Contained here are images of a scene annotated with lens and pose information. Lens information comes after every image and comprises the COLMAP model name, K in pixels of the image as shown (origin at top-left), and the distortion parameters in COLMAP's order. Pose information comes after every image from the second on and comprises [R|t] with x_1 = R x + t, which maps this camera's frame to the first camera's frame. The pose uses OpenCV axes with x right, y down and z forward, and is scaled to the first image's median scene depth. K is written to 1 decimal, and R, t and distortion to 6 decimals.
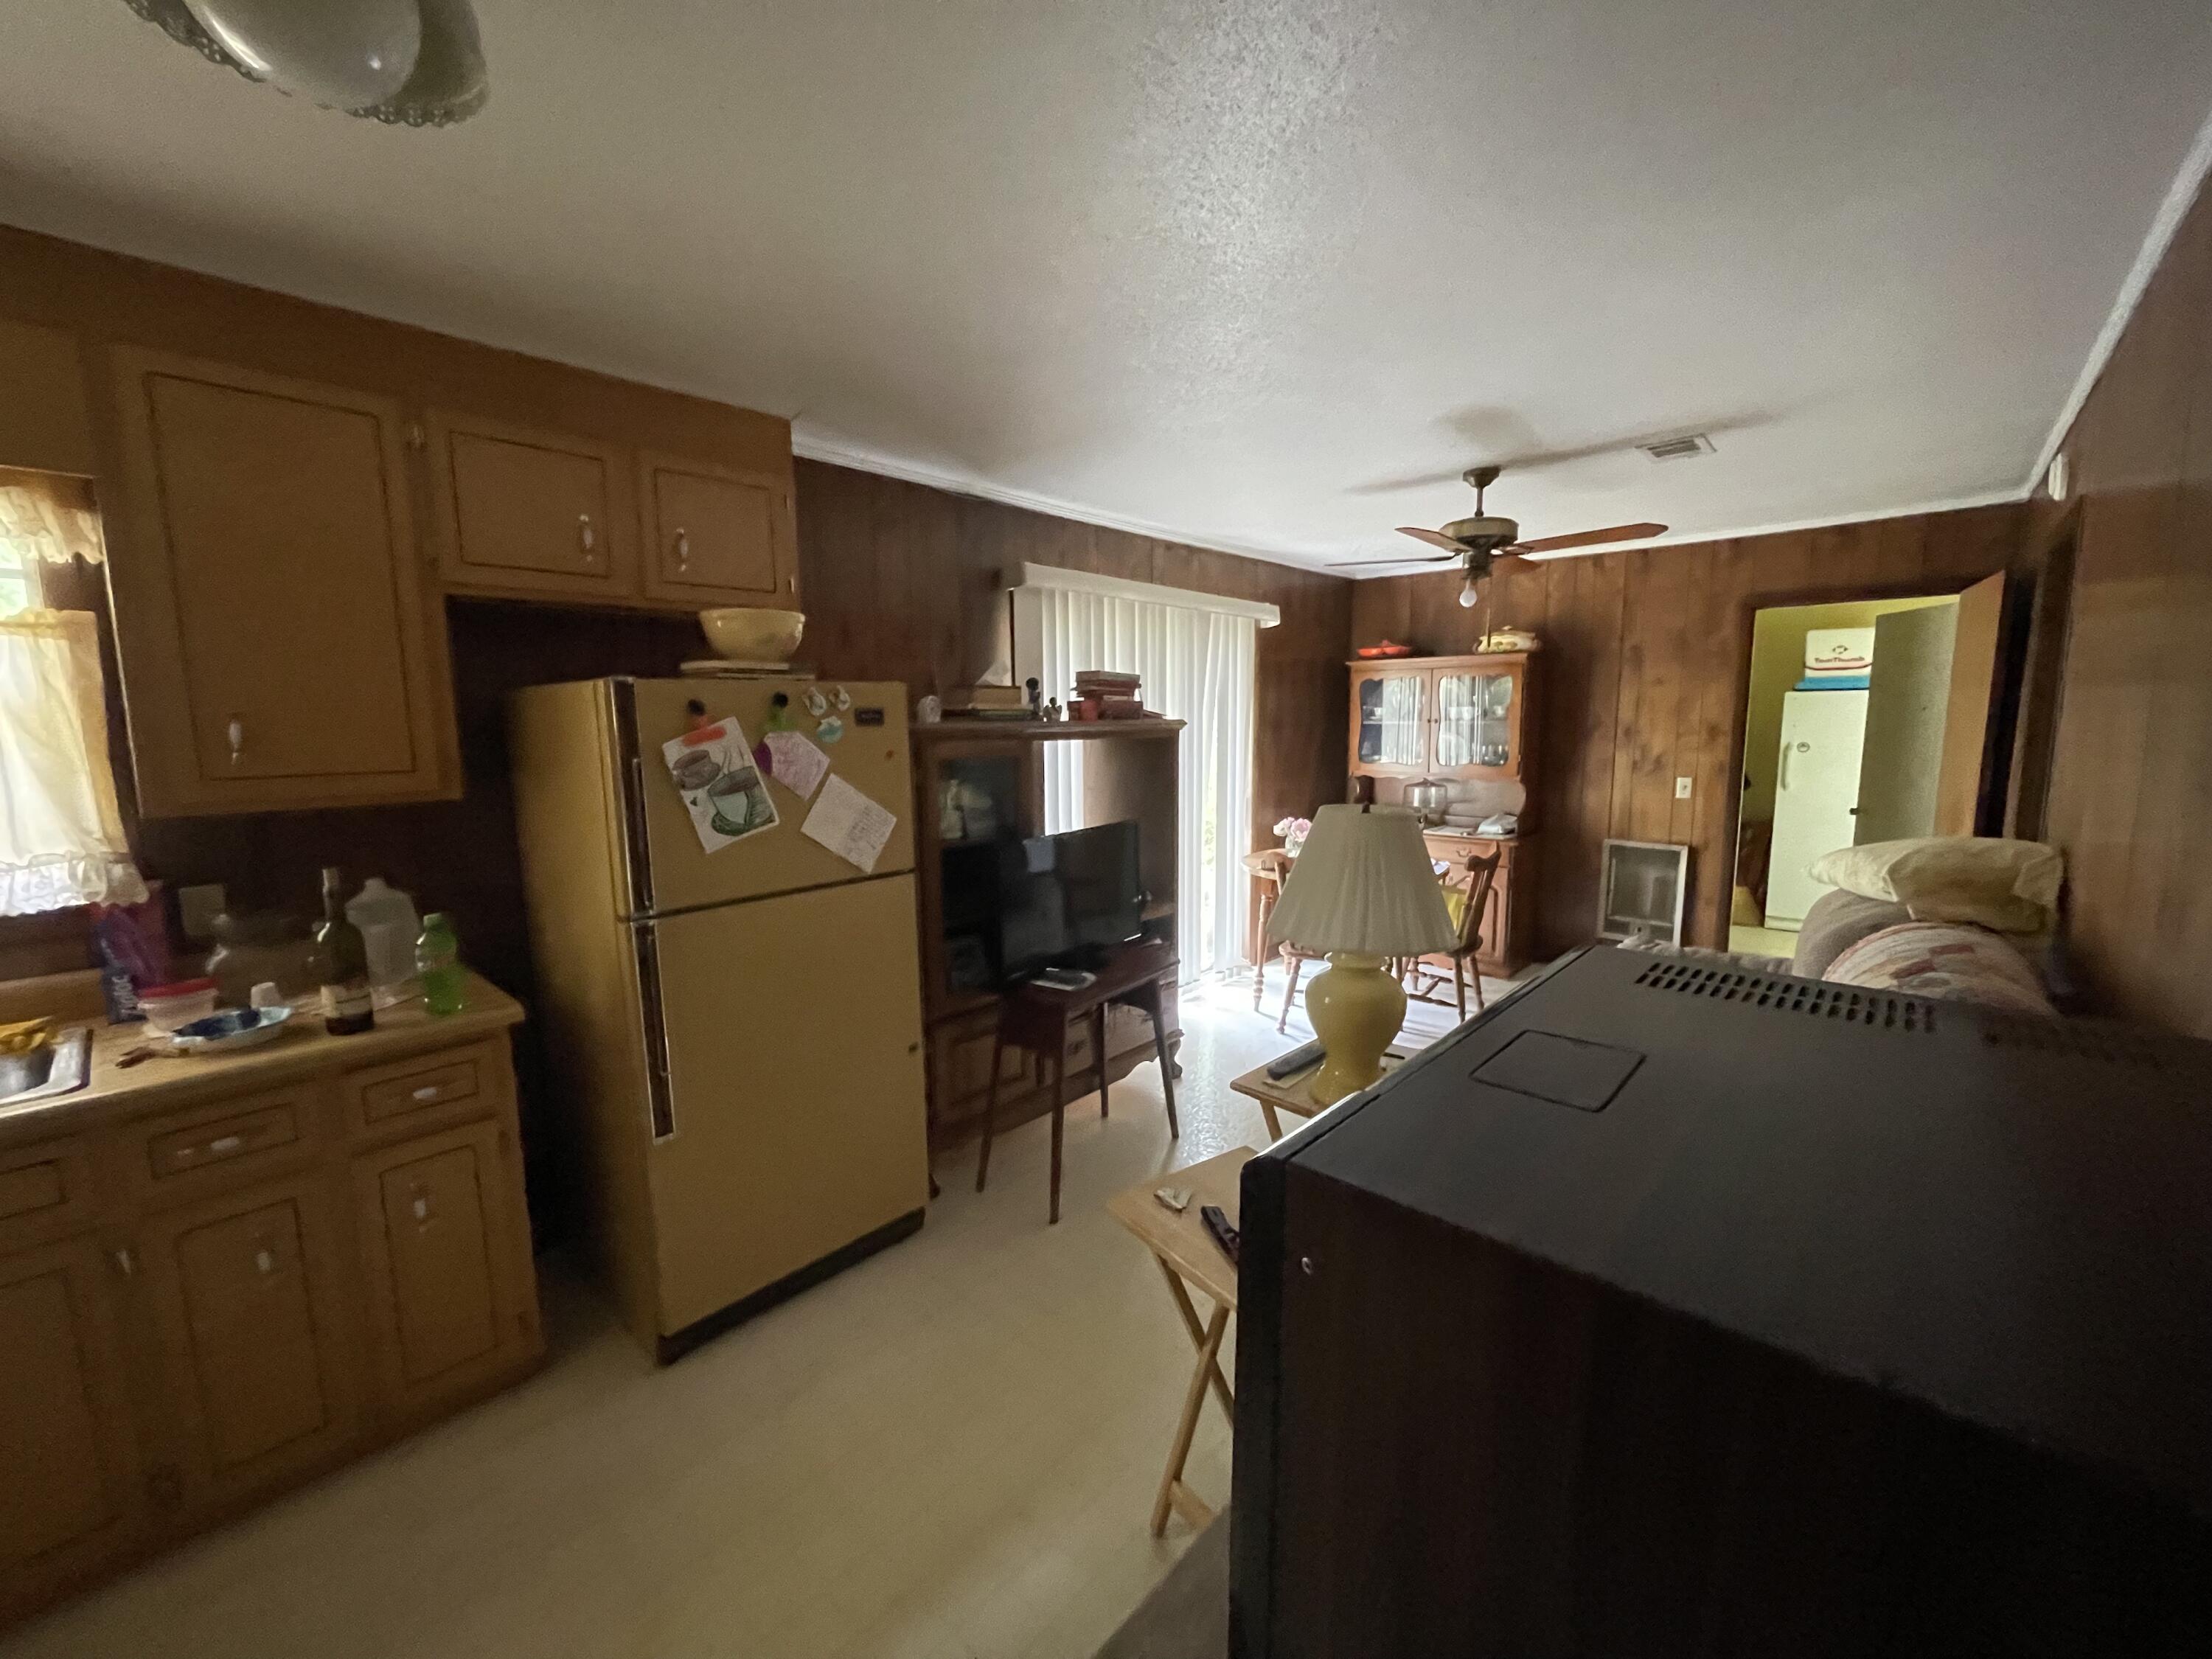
lens RADIAL K [[882.9, 0, 1111.4], [0, 882.9, 833.0], [0, 0, 1]] dist [-0.001451, -0.000415]
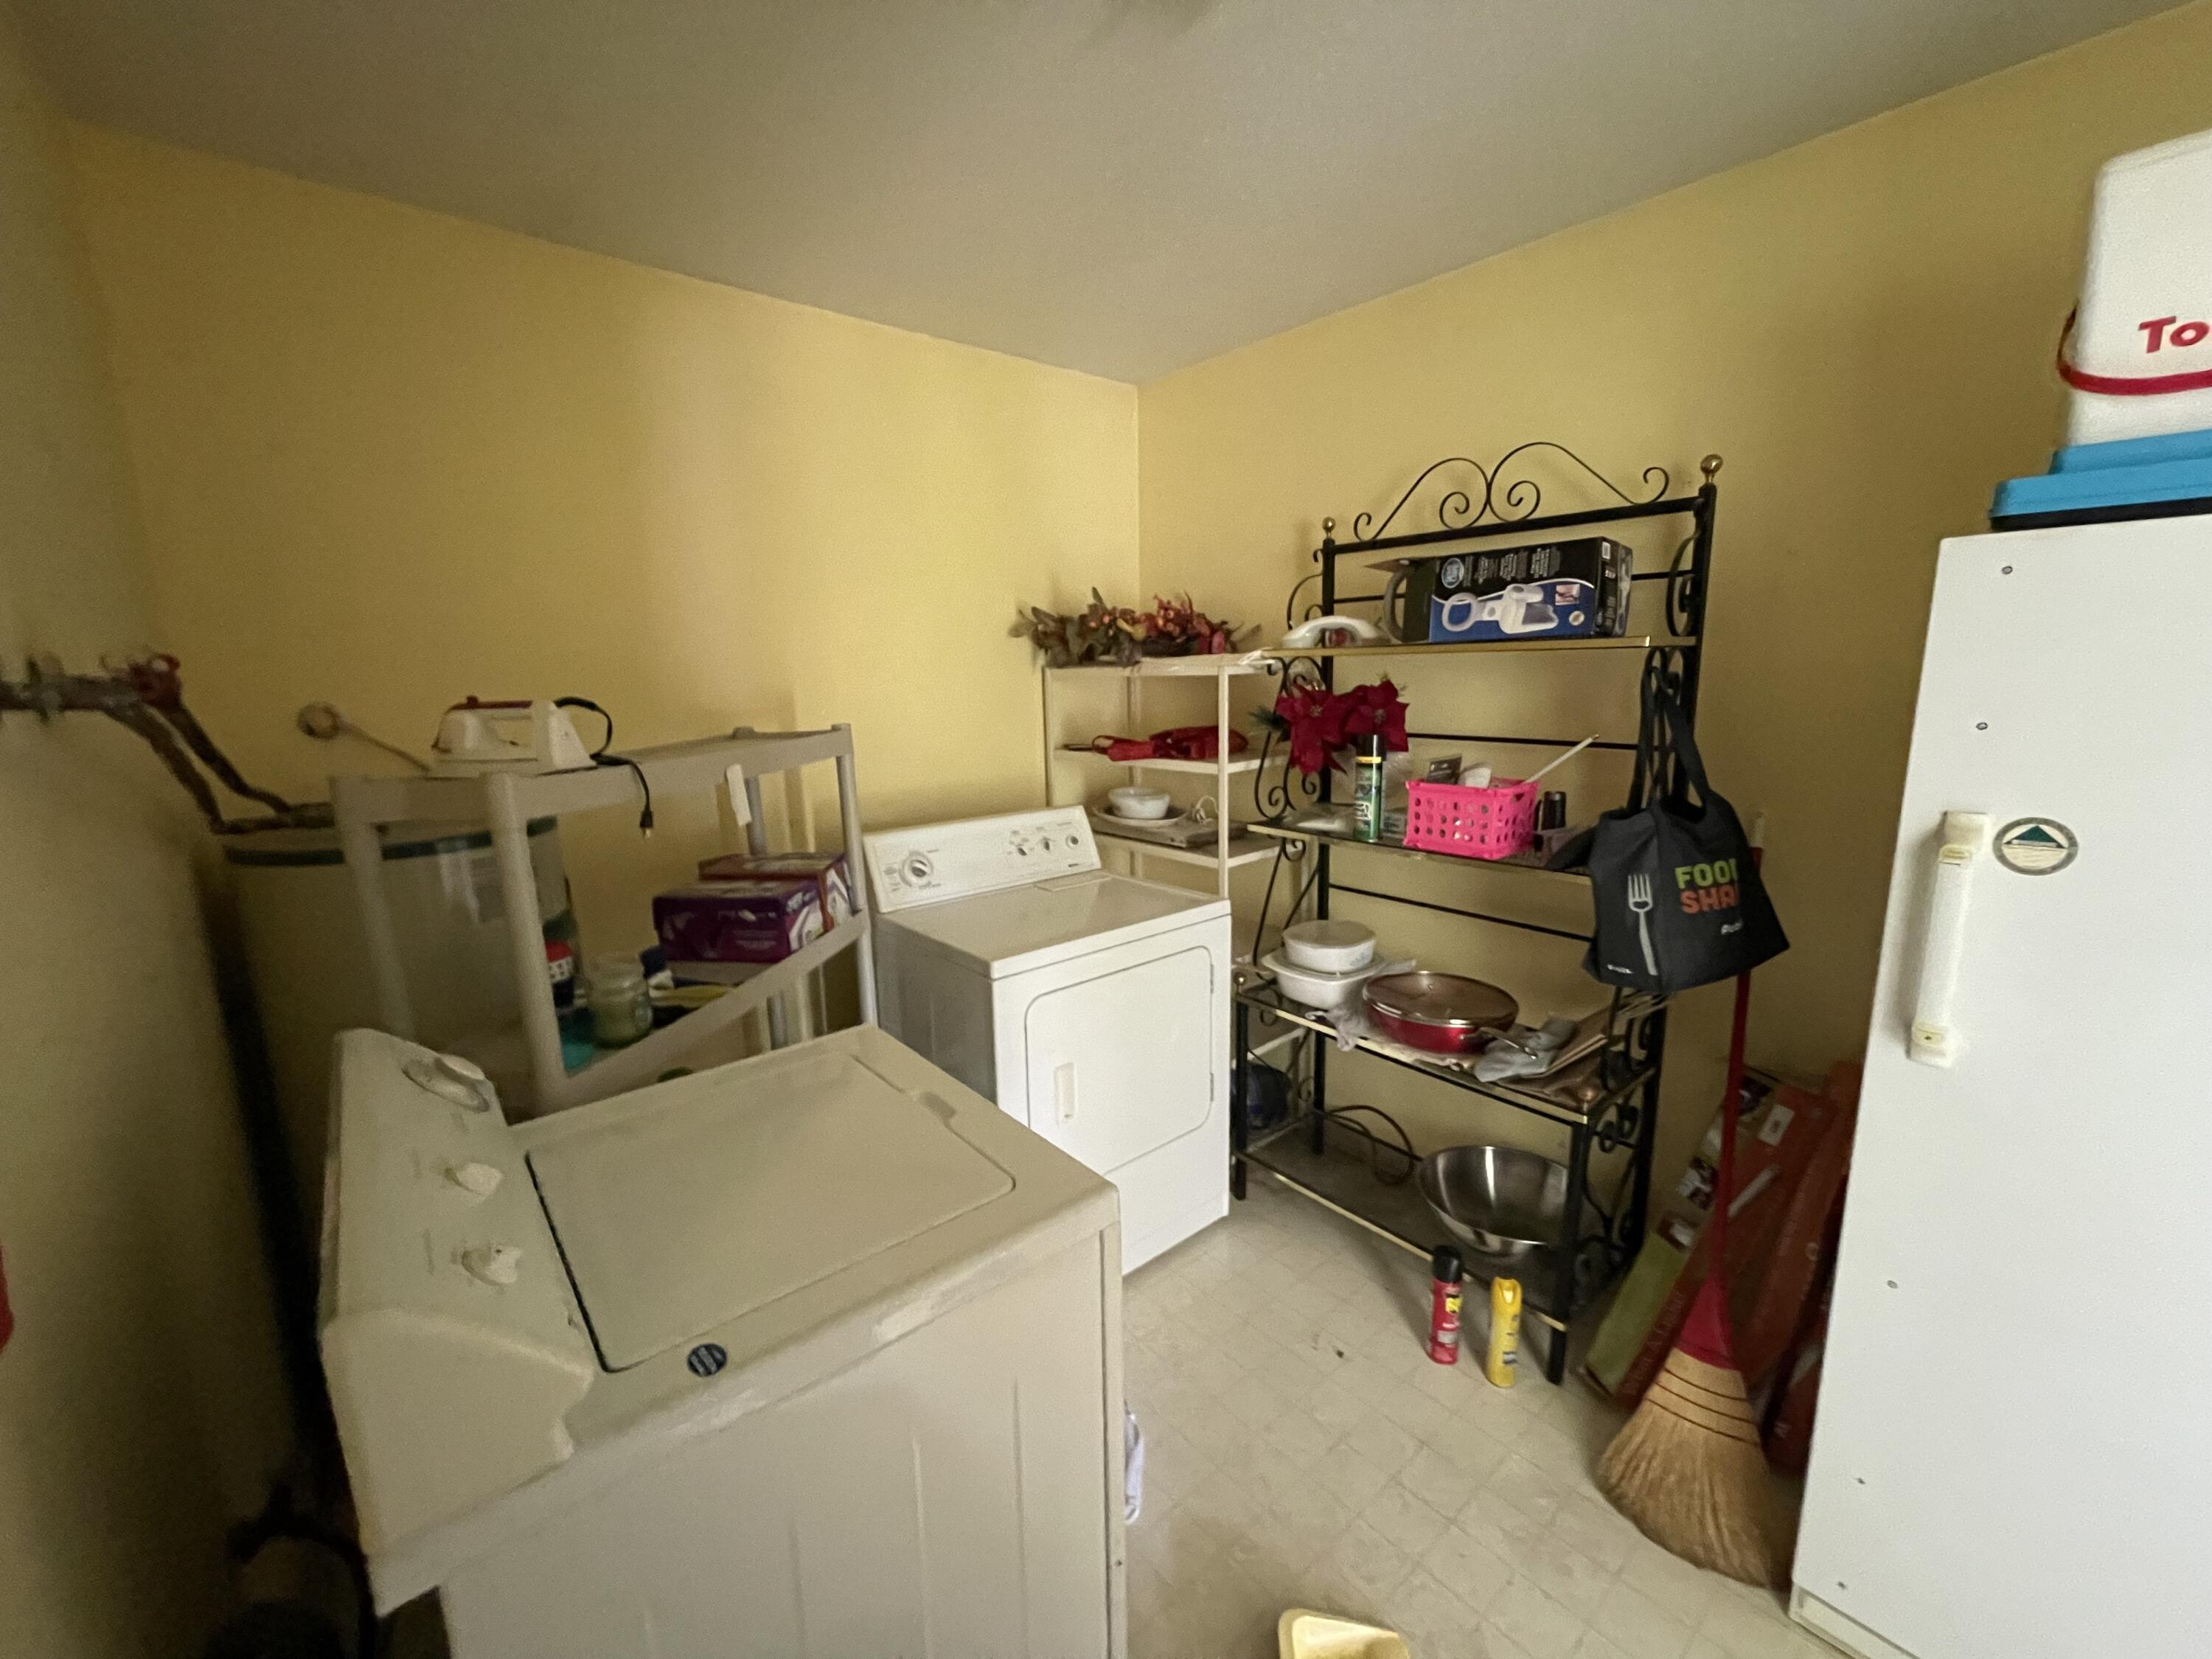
lens RADIAL K [[882.9, 0, 1105.4], [0, 882.9, 828.4], [0, 0, 1]] dist [-0.001451, -0.000415]
pose [[0.992506, 0.013141, -0.121486, 0.612784], [-0.006970, 0.998670, 0.051082, -0.107366], [0.121996, -0.049852, 0.991278, 0.792054]]
